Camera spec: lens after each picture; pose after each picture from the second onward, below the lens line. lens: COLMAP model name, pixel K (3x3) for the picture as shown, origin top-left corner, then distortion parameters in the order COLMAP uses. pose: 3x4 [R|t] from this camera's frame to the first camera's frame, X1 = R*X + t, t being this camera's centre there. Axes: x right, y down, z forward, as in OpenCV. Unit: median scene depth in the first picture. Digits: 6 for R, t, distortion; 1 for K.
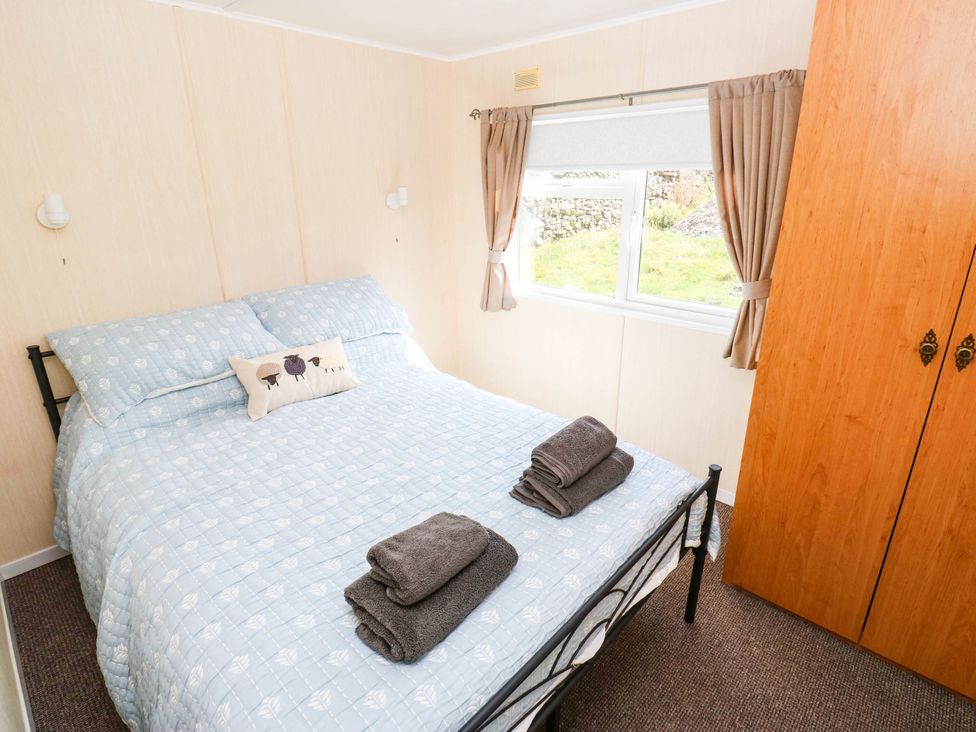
lens RADIAL K [[510.0, 0, 498.8], [0, 510.0, 359.5], [0, 0, 1]] dist [-0.003775, -0.000656]
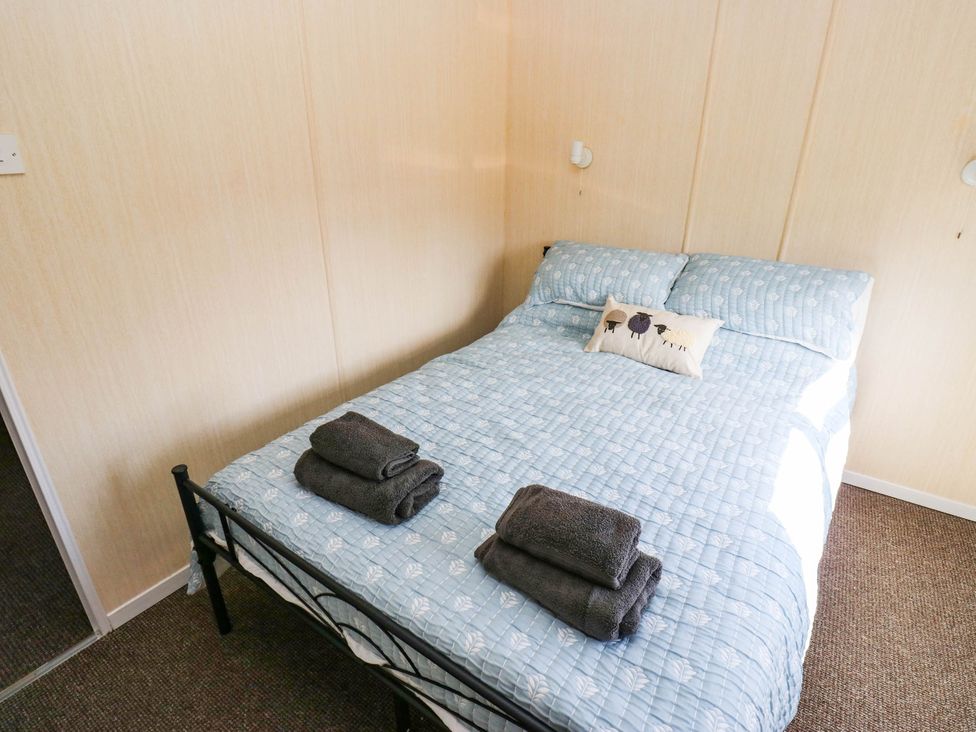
lens RADIAL K [[510.0, 0, 498.8], [0, 510.0, 359.5], [0, 0, 1]] dist [-0.003775, -0.000656]
pose [[0.148555, 0.396202, -0.906066, 0.525052], [-0.336971, 0.881680, 0.330290, -0.173851], [0.929721, 0.256252, 0.264486, 0.533311]]
